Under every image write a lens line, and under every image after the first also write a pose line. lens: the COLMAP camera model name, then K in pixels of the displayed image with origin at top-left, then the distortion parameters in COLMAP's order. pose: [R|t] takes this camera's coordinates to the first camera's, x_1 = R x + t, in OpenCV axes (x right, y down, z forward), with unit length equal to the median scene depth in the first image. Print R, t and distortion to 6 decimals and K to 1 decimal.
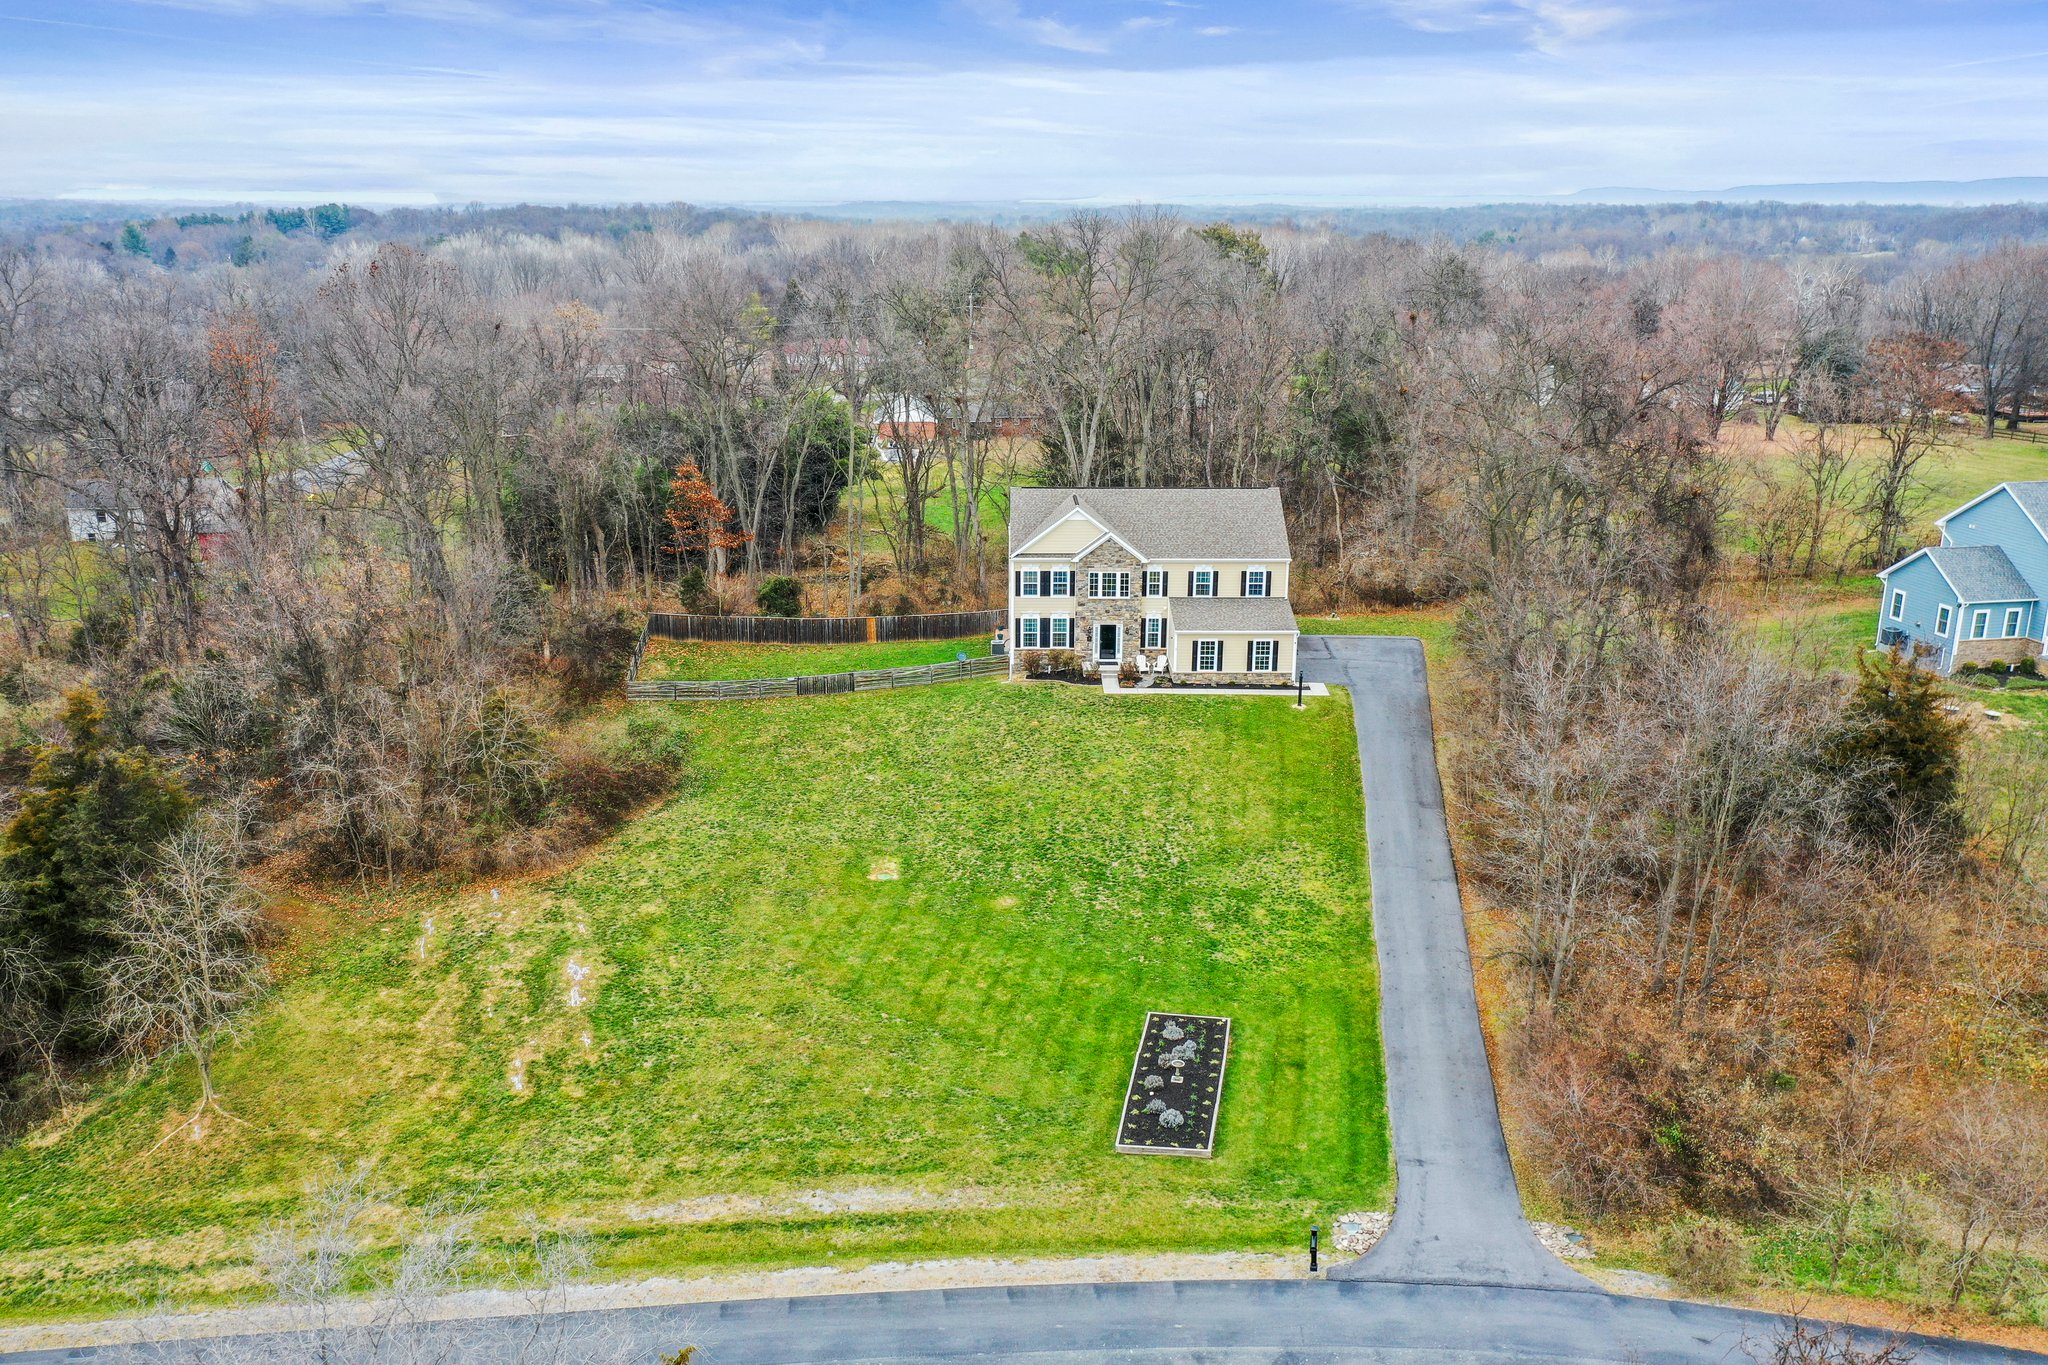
lens RADIAL K [[1627.3, 0, 1016.0], [0, 1627.3, 682.4], [0, 0, 1]] dist [-0.008895, 0.000065]
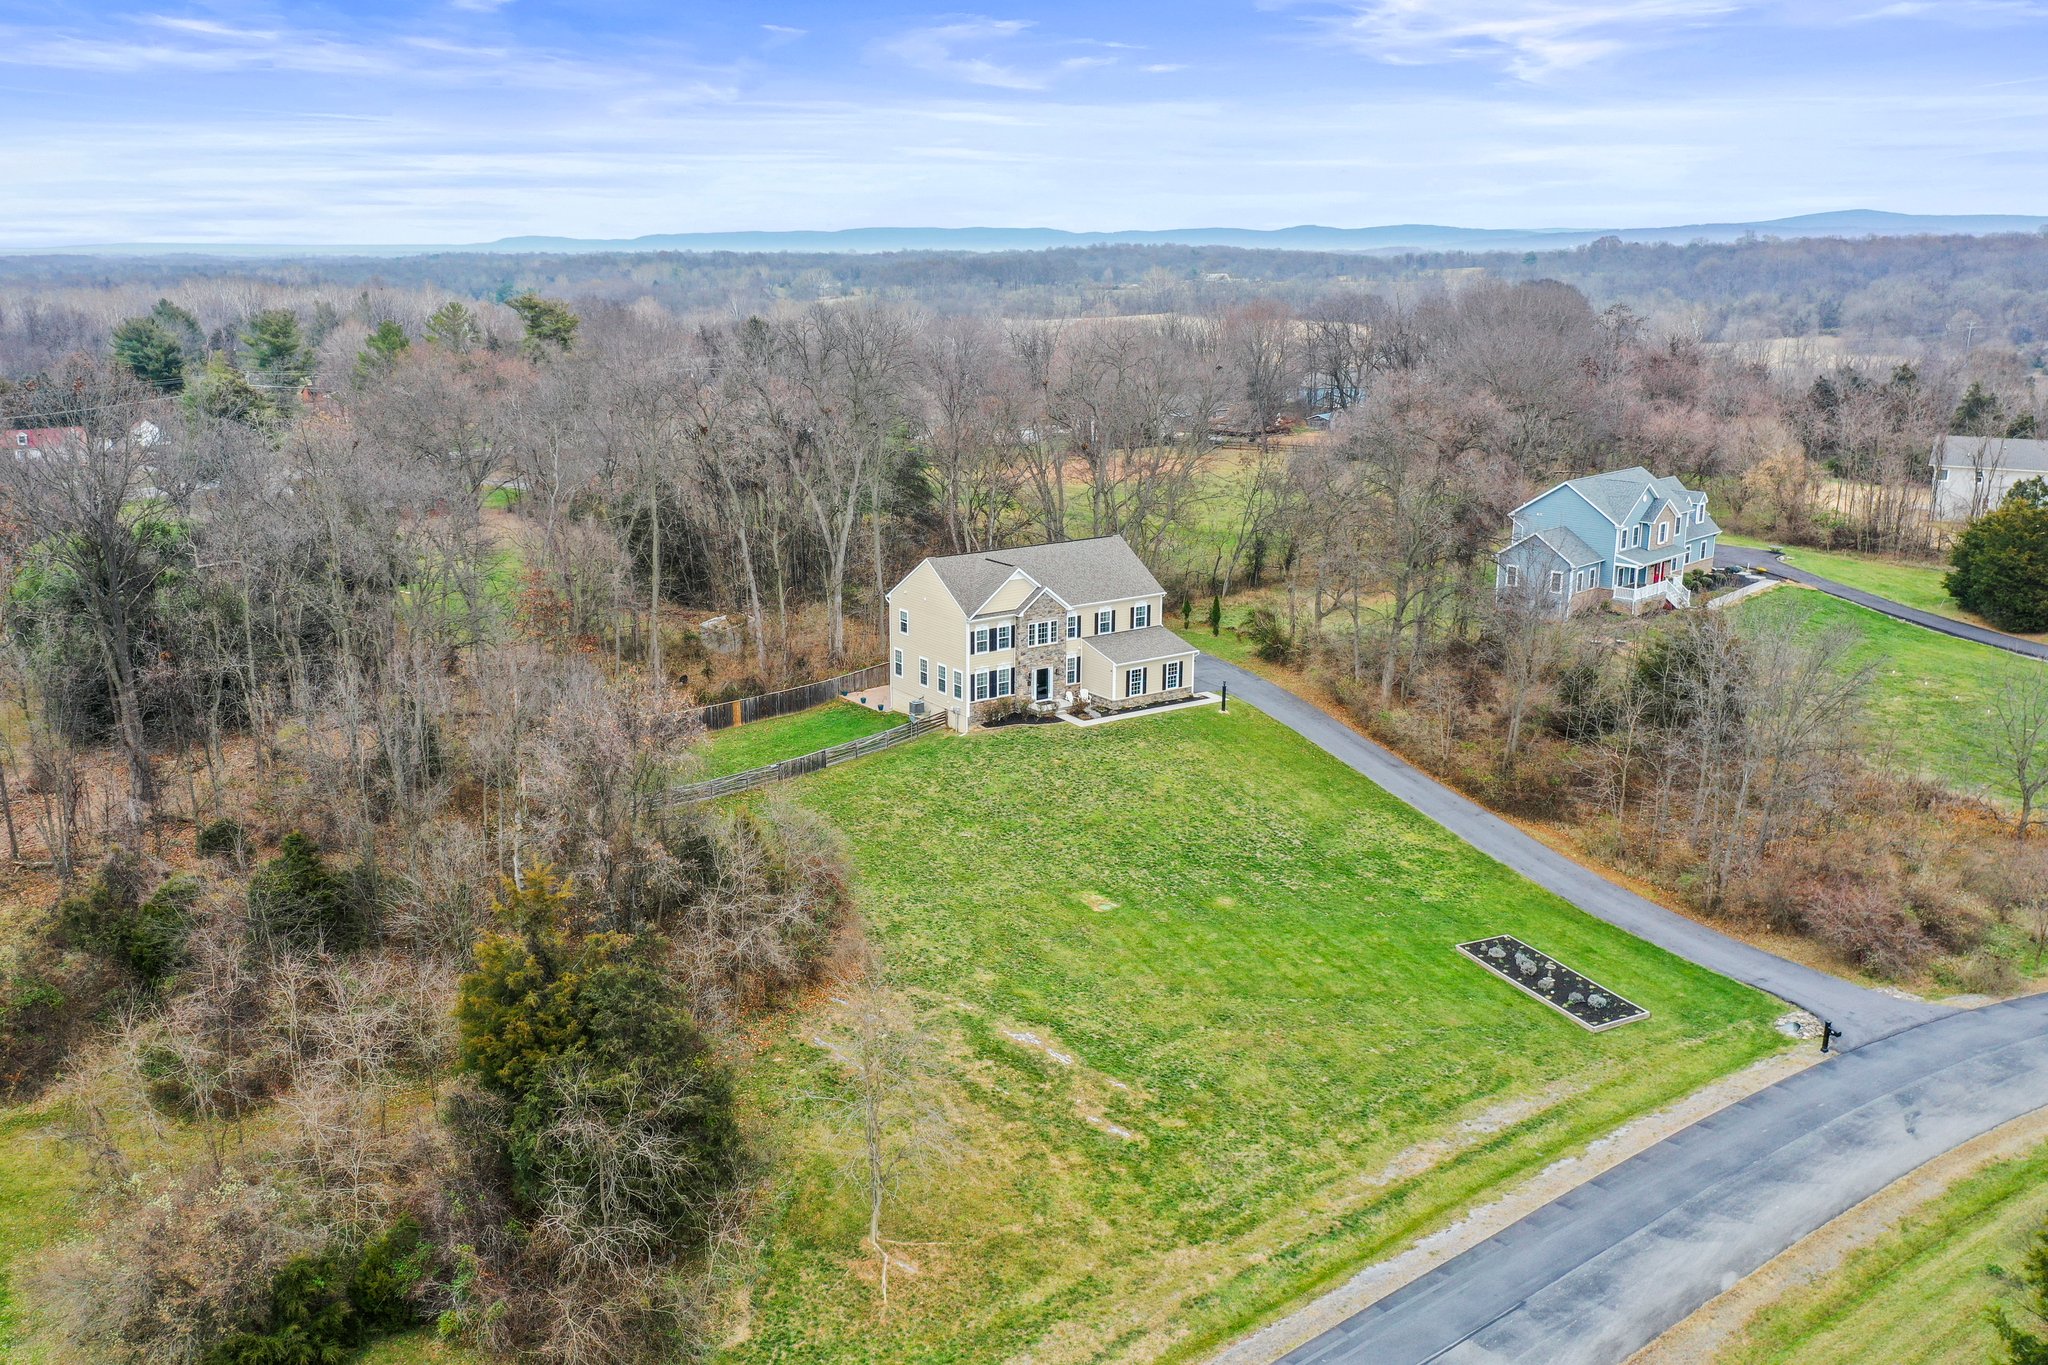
lens RADIAL K [[1673.0, 0, 914.6], [0, 1673.0, 650.5], [0, 0, 1]] dist [-0.003725, -0.007852]
pose [[0.846616, -0.132174, 0.515530, -0.681950], [0.159410, 0.987174, -0.008691, -0.057985], [-0.507769, 0.089539, 0.856827, 0.065077]]
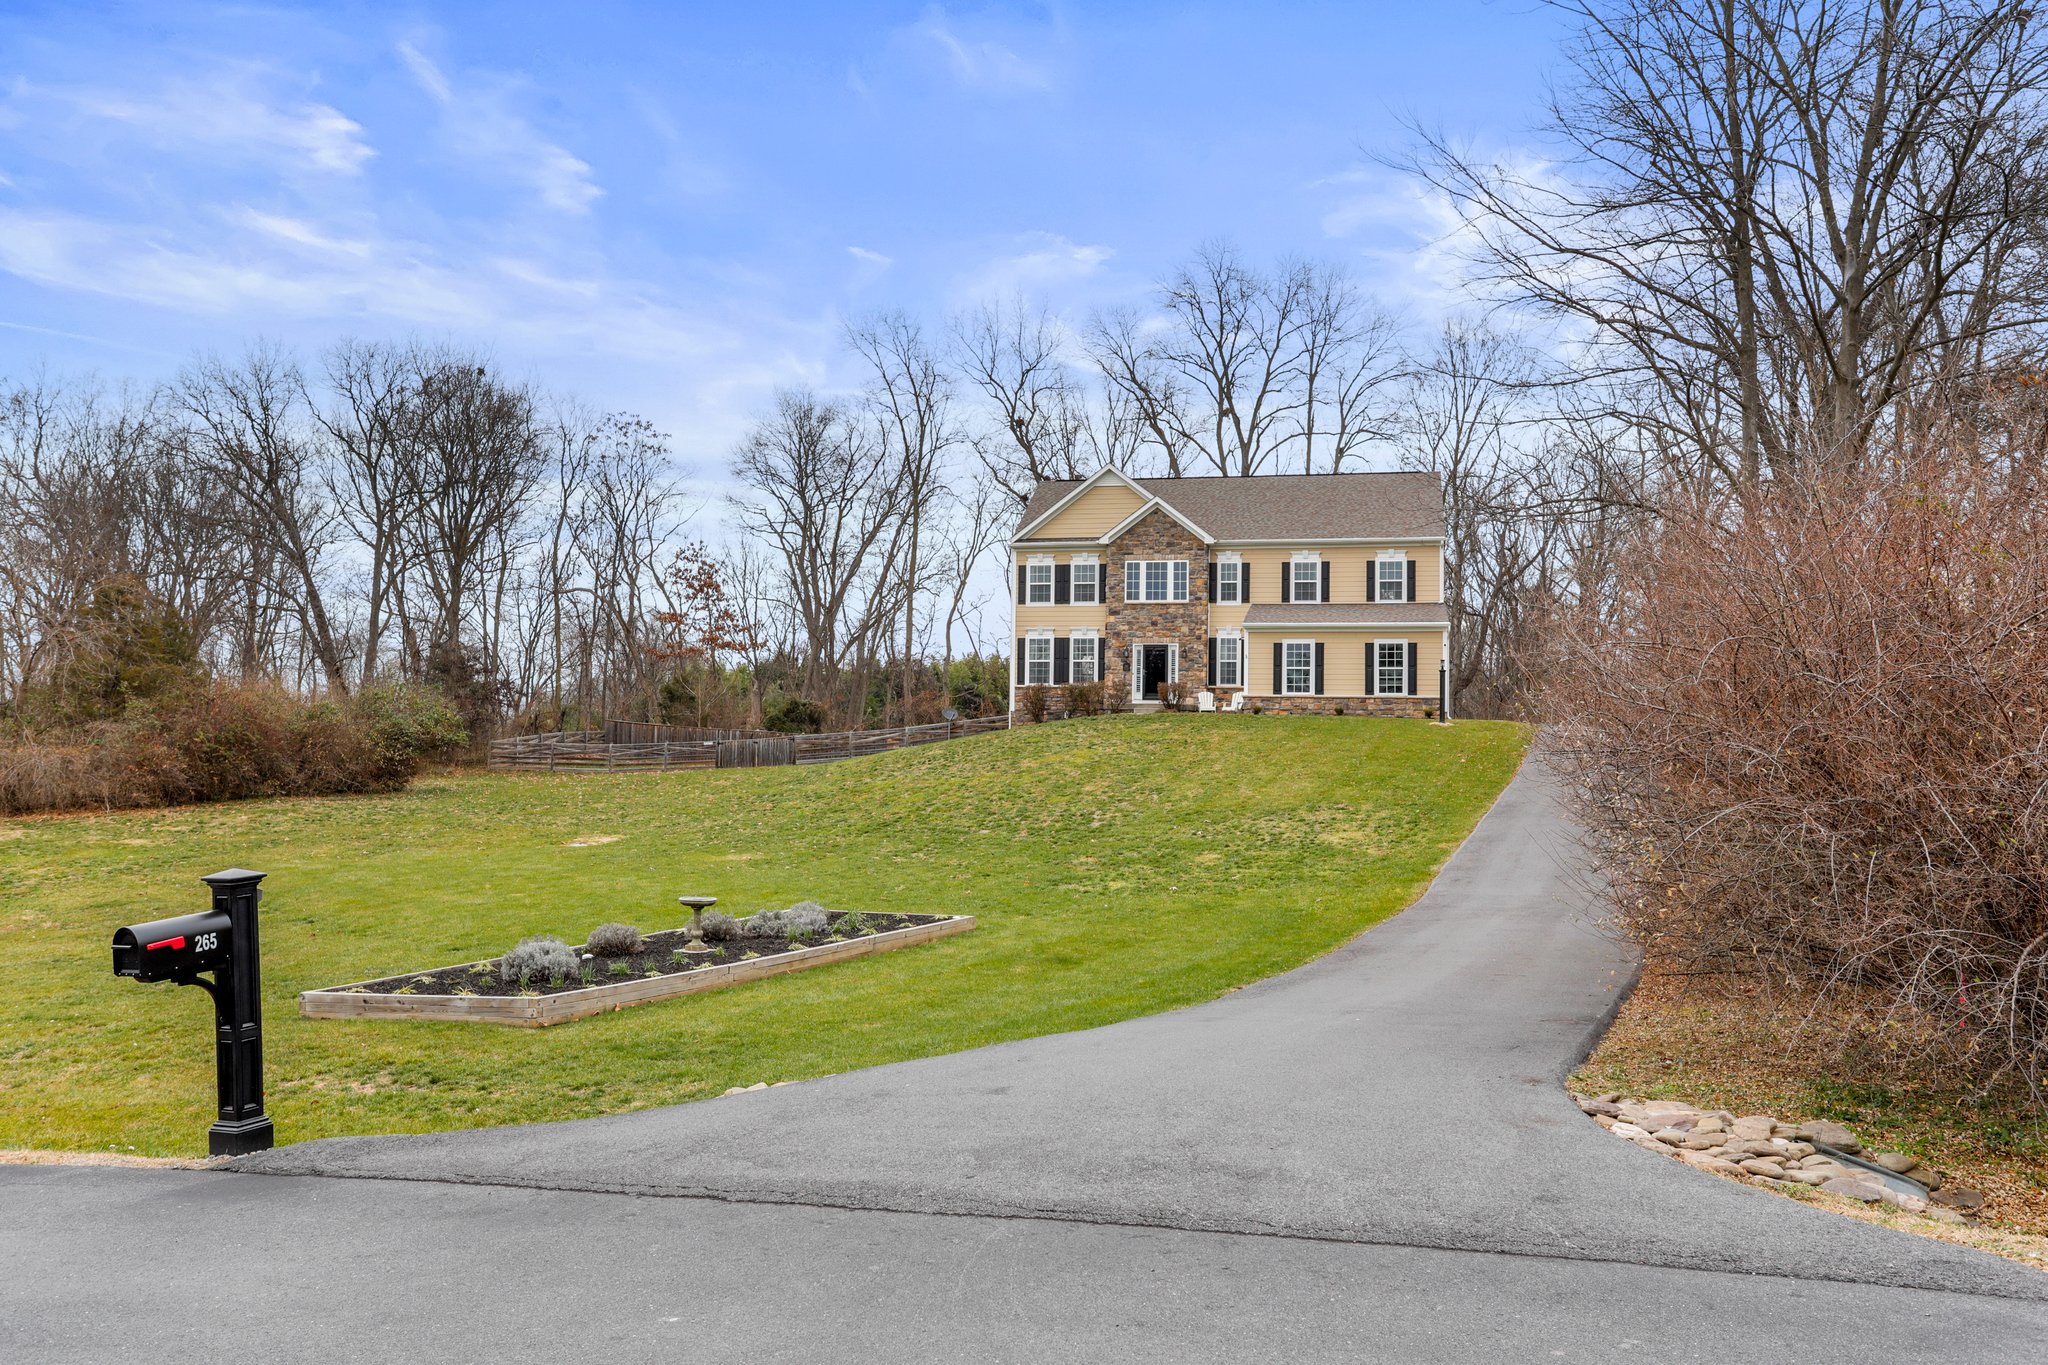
lens RADIAL K [[1571.0, 0, 1034.7], [0, 1571.0, 675.3], [0, 0, 1]] dist [-0.005643, 0.000480]
pose [[0.972047, -0.001102, -0.234782, 0.174449], [-0.078135, 0.941471, -0.327915, 0.204725], [0.221401, 0.337094, 0.915068, 0.477778]]
